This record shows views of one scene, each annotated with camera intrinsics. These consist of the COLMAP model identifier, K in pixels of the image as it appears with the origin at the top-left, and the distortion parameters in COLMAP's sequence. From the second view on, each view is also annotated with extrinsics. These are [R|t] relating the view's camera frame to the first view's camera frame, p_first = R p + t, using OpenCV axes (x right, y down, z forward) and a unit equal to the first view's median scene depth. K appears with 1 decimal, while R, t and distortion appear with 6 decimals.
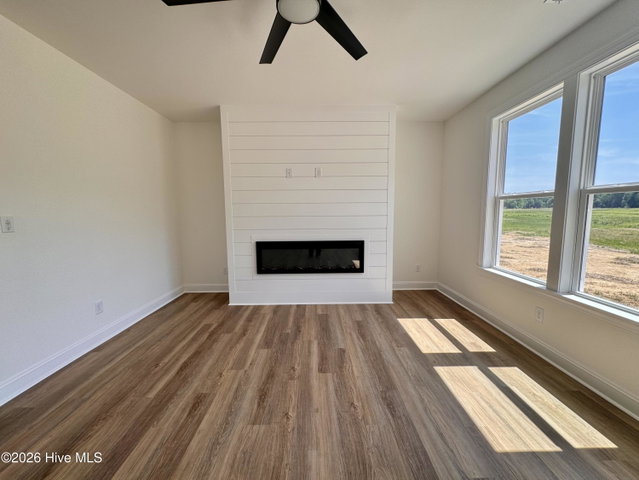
lens RADIAL K [[254.7, 0, 319.5], [0, 254.7, 240.0], [0, 0, 1]] dist [-0.001951, -0.000130]
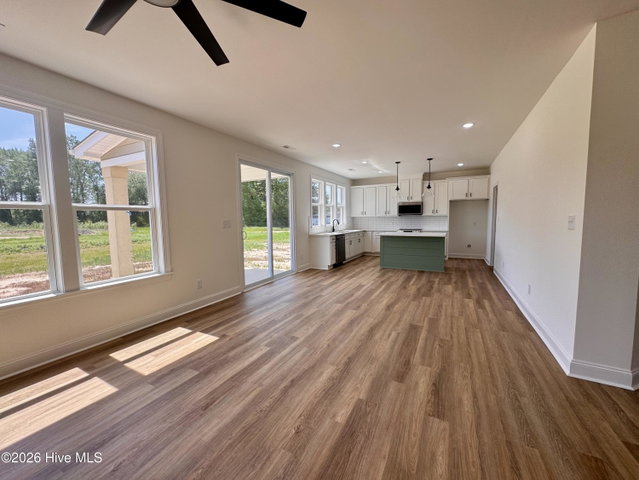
lens RADIAL K [[254.7, 0, 319.5], [0, 254.7, 240.0], [0, 0, 1]] dist [-0.001951, -0.000130]
pose [[-0.881141, -0.023176, 0.472286, -0.932406], [0.069697, 0.981523, 0.178199, -0.160591], [-0.467689, 0.189936, -0.863245, 1.518010]]
